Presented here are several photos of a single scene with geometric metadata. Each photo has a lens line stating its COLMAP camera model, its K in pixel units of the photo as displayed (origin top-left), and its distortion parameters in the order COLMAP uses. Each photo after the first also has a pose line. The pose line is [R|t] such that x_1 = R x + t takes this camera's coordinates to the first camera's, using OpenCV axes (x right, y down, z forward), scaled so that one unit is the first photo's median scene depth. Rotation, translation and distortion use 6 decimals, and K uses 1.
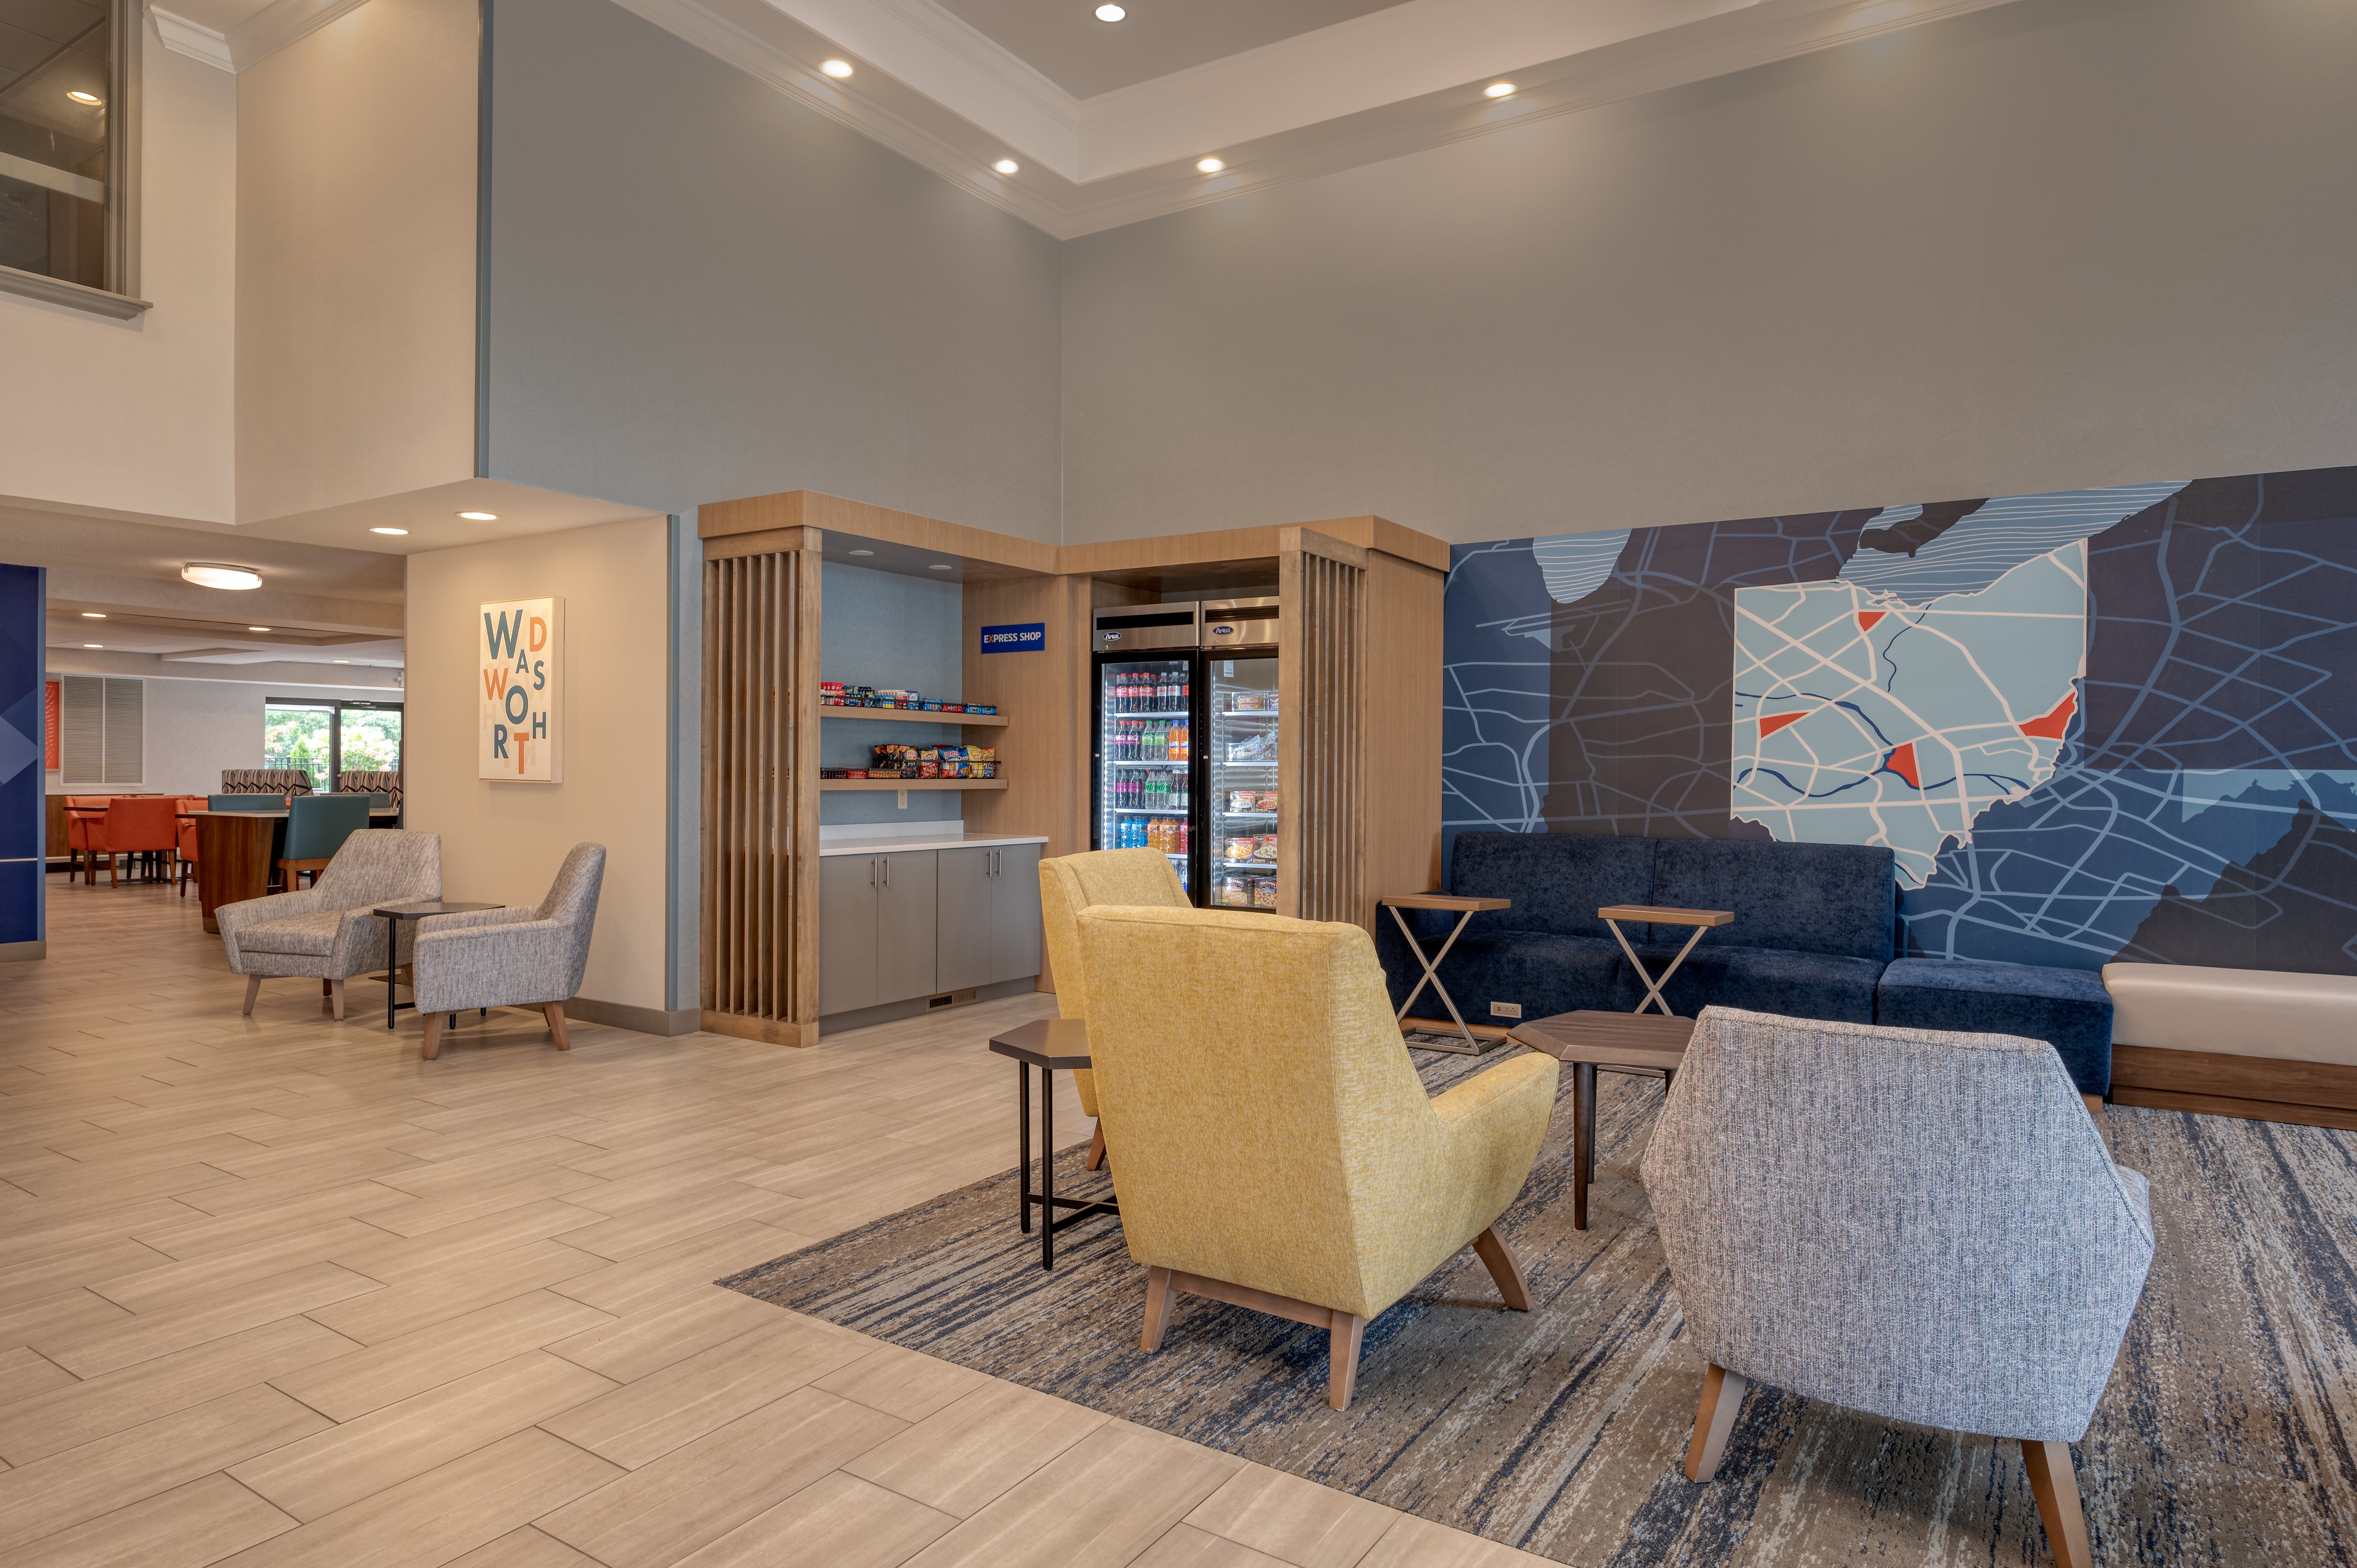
lens RADIAL K [[1358.2, 0, 1210.6], [0, 1358.2, 771.9], [0, 0, 1]] dist [0.000334, -0.000309]
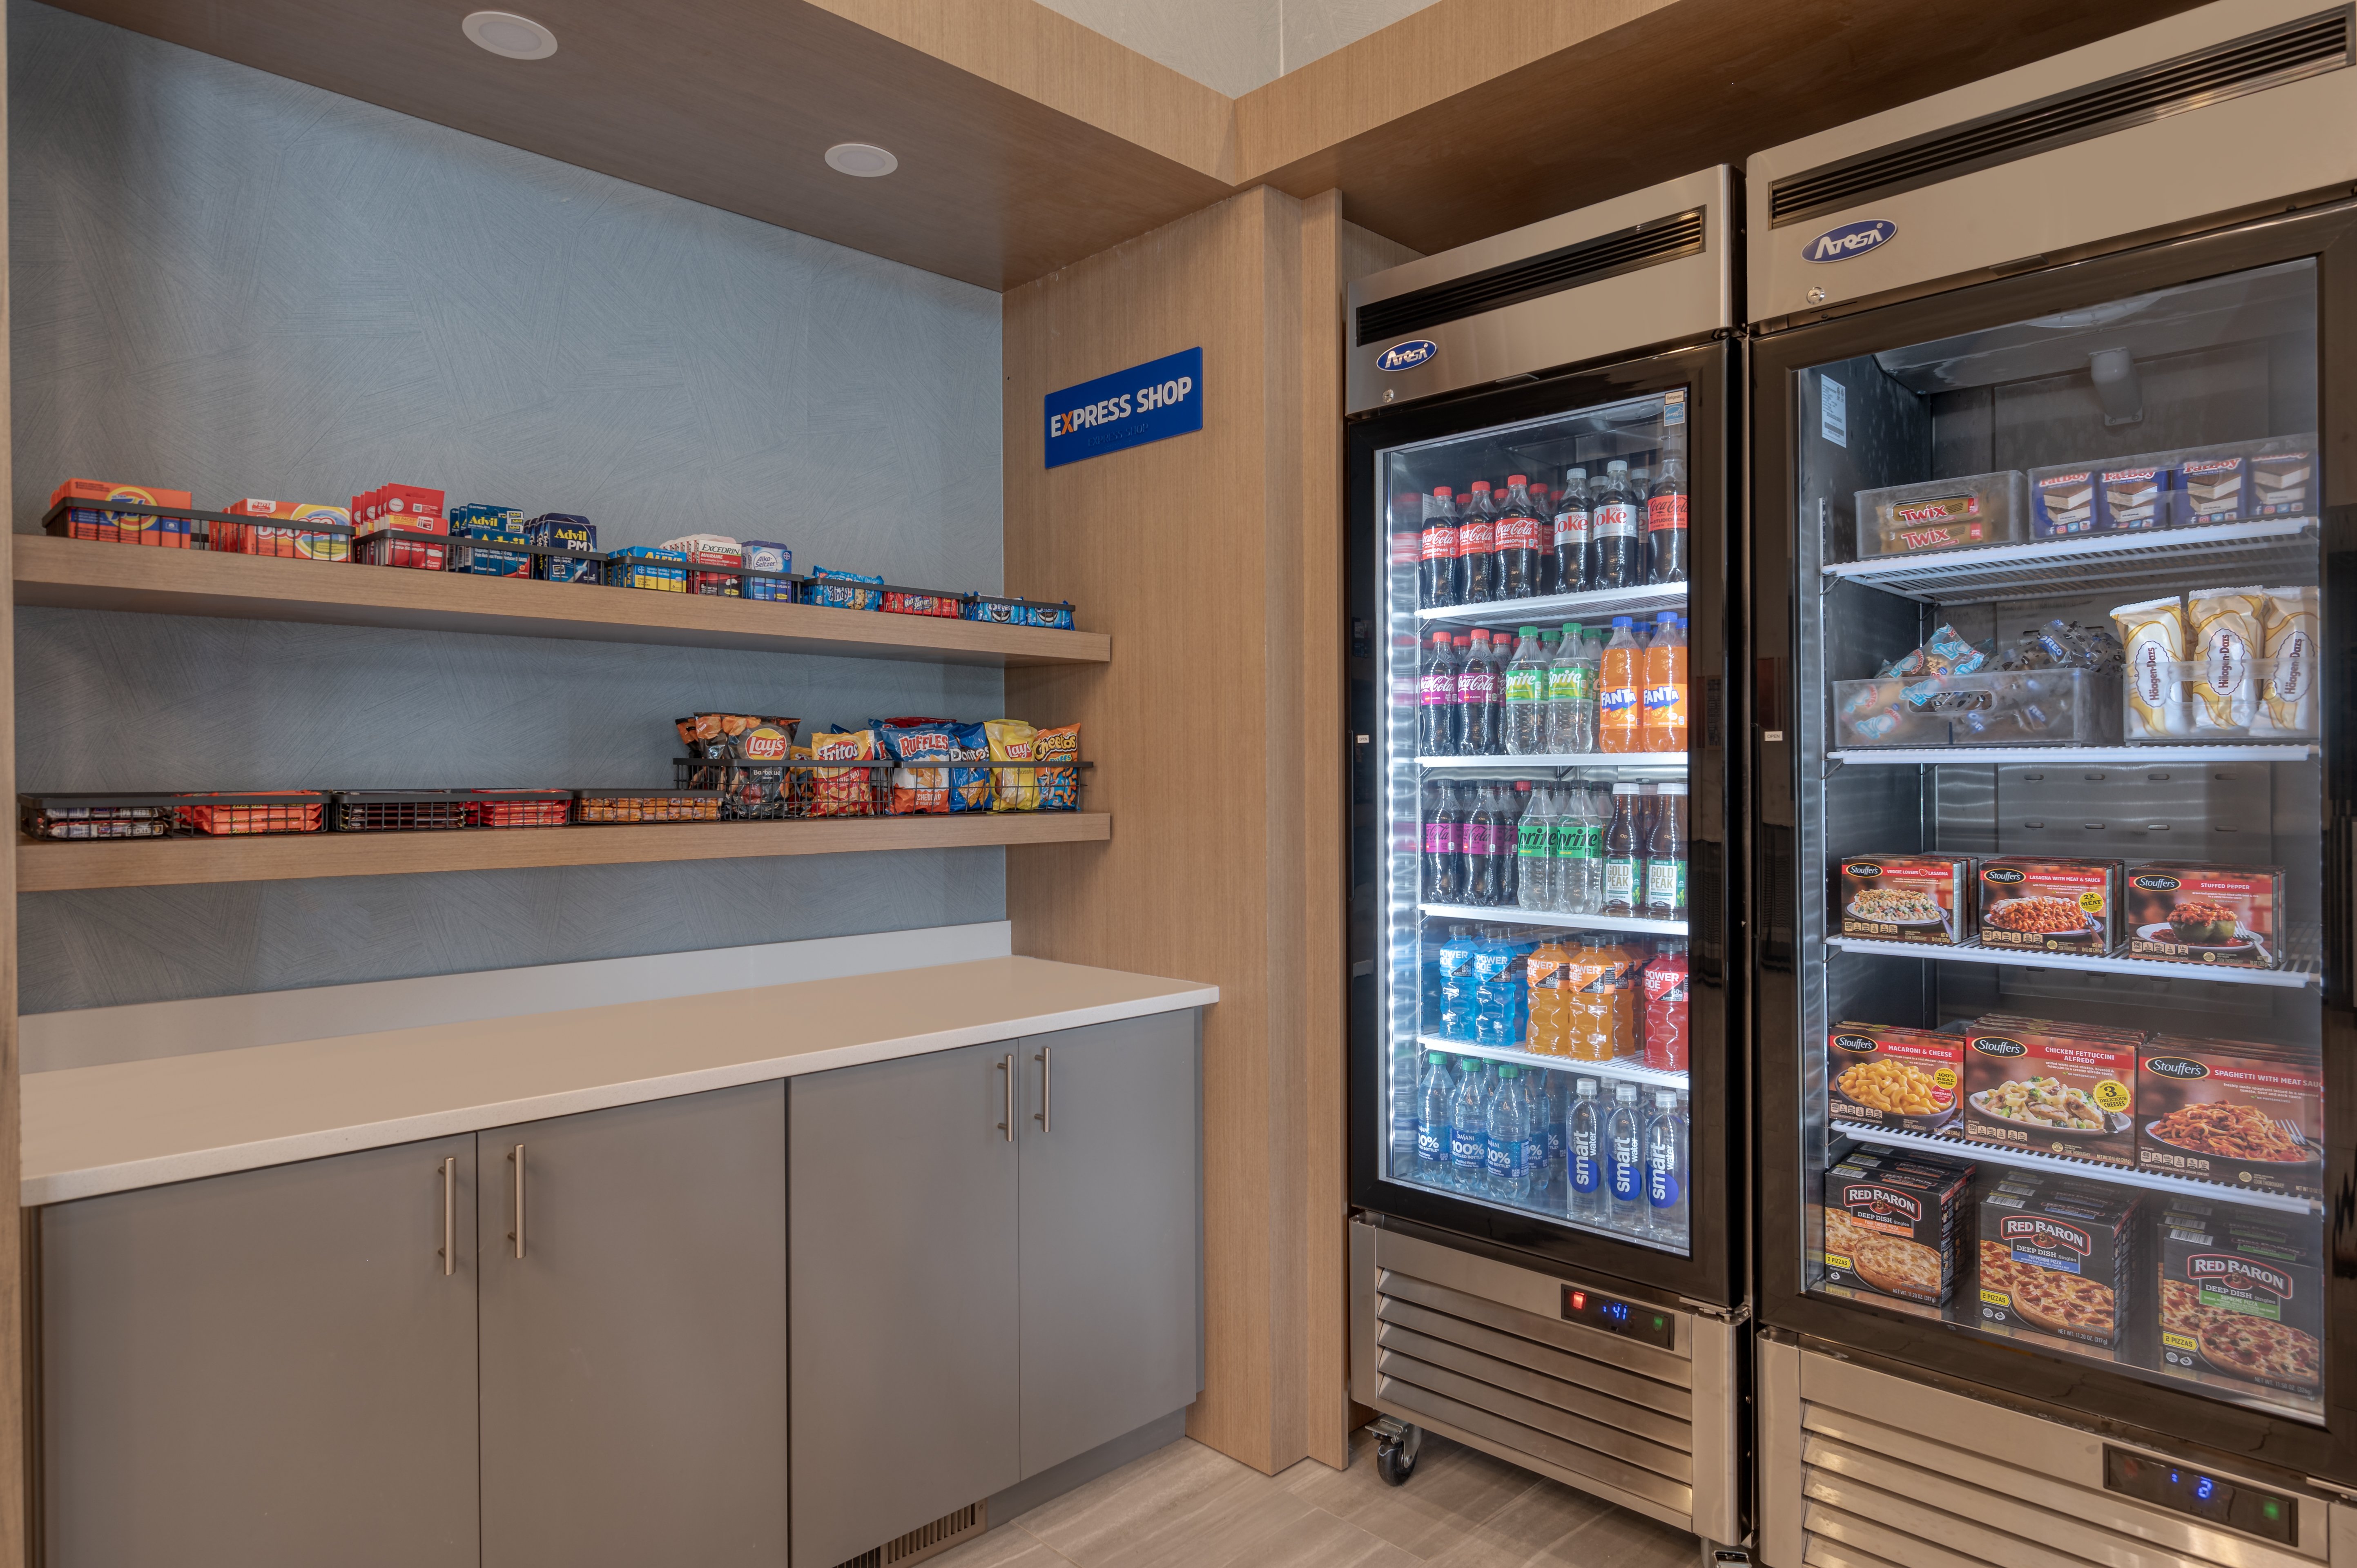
lens RADIAL K [[1358.2, 0, 1210.6], [0, 1358.2, 771.9], [0, 0, 1]] dist [0.000334, -0.000309]
pose [[0.978114, -0.011704, -0.207740, -0.052347], [0.011536, 0.999931, -0.002019, -0.004333], [0.207750, -0.000422, 0.978182, 0.678034]]
